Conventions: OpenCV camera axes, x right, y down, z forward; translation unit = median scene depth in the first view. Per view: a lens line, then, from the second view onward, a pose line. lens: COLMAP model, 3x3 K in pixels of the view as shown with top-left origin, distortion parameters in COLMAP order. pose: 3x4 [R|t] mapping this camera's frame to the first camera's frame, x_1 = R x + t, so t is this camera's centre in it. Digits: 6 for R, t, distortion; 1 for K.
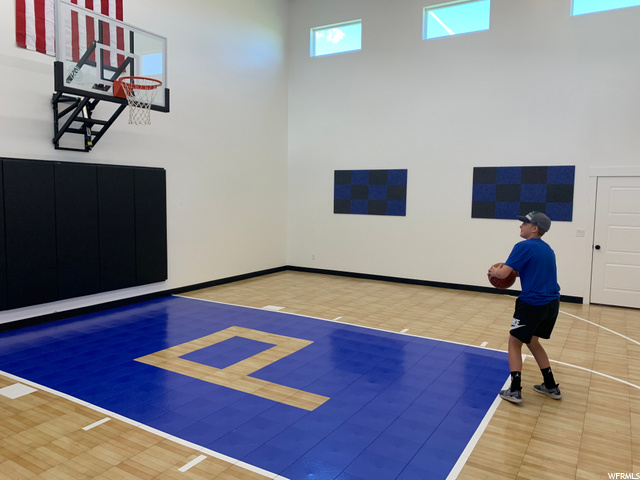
lens RADIAL K [[490.5, 0, 317.1], [0, 490.5, 238.0], [0, 0, 1]] dist [0.042686, -0.041534]
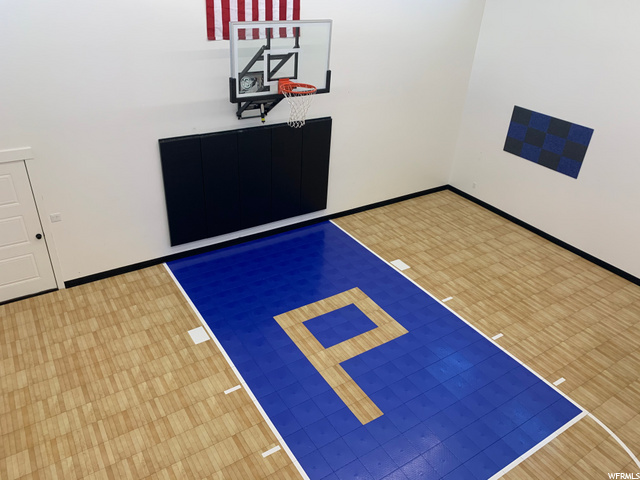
lens RADIAL K [[490.5, 0, 317.1], [0, 490.5, 238.0], [0, 0, 1]] dist [0.042686, -0.041534]
pose [[0.899785, 0.247609, -0.359272, 0.164506], [-0.074410, 0.898405, 0.432818, -0.492763], [0.429941, -0.362710, 0.826796, -0.027237]]
